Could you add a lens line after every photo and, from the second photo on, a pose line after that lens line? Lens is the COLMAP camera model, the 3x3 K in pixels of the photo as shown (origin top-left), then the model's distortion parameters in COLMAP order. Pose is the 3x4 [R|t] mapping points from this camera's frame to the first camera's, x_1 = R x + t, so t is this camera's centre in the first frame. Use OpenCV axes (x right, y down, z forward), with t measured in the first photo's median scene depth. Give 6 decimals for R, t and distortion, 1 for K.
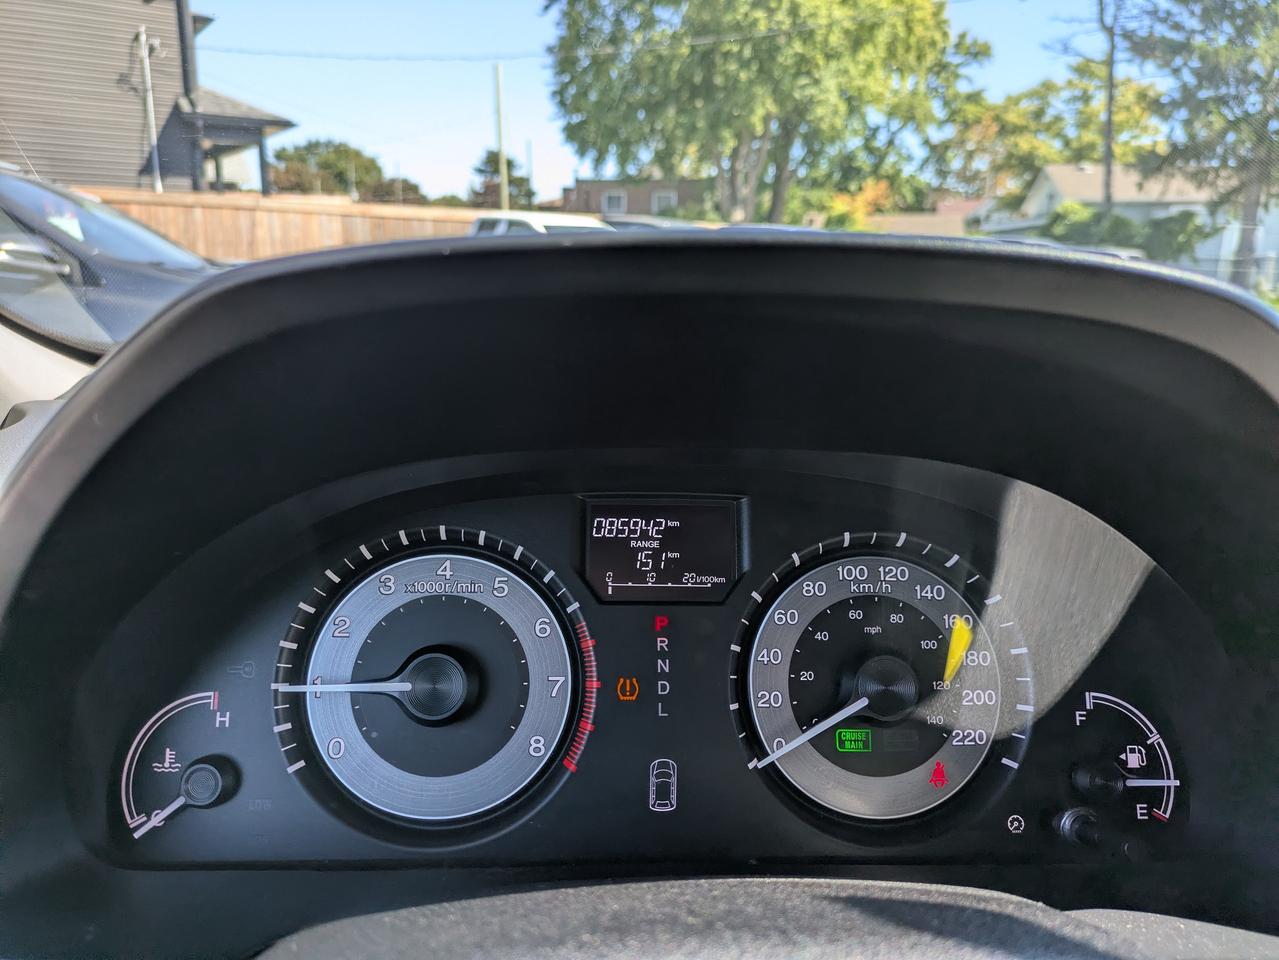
lens RADIAL K [[957.1, 0, 639.5], [0, 957.1, 480.0], [0, 0, 1]] dist [0.027125, -0.014127]
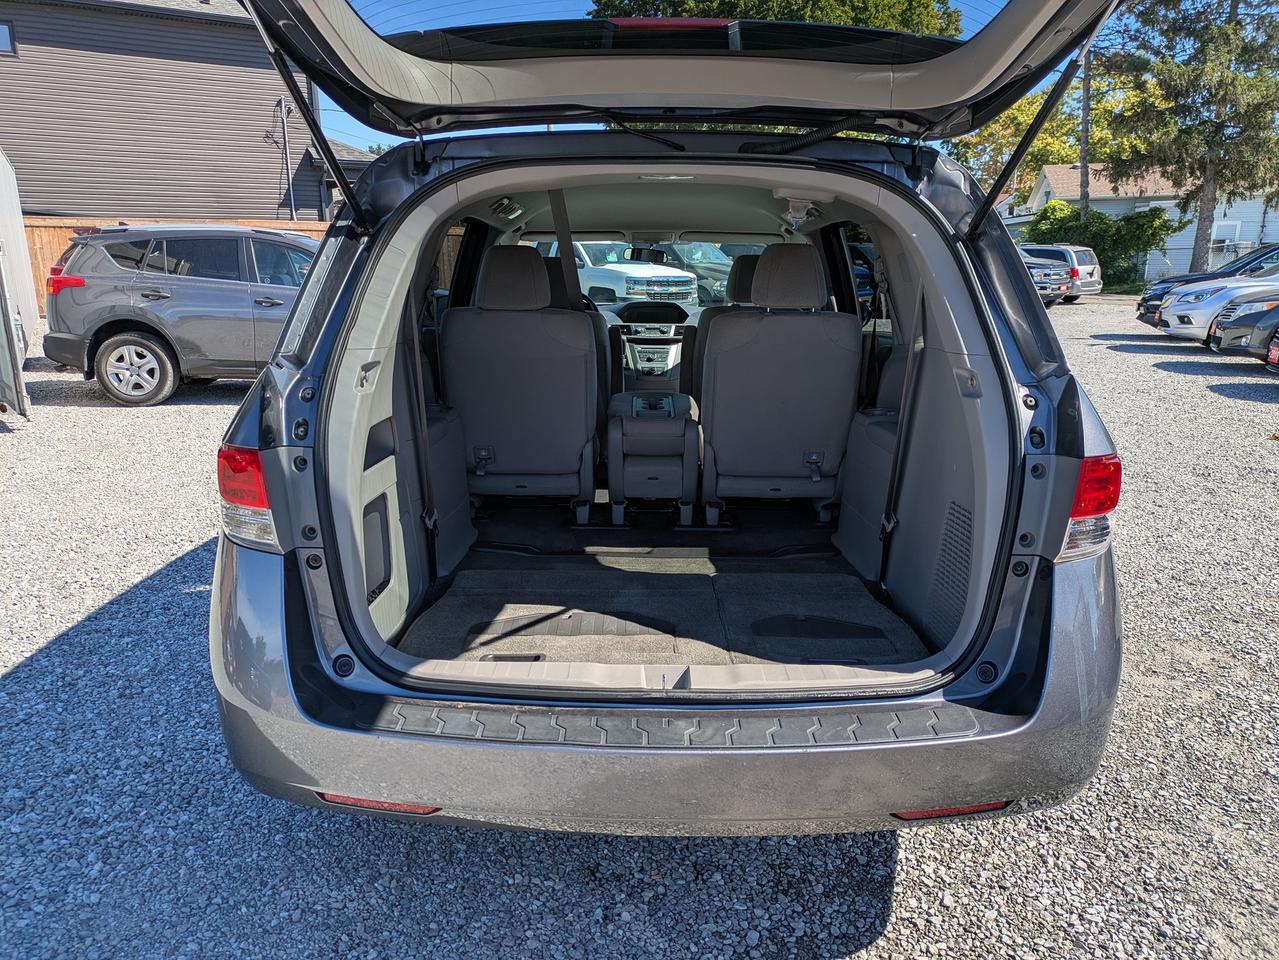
lens RADIAL K [[953.1, 0, 662.8], [0, 953.1, 479.3], [0, 0, 1]] dist [0.008778, 0.010898]
pose [[0.999528, -0.015408, -0.026570, 0.010311], [0.015608, 0.999851, 0.007321, 0.021171], [0.026453, -0.007732, 0.999620, -0.125924]]
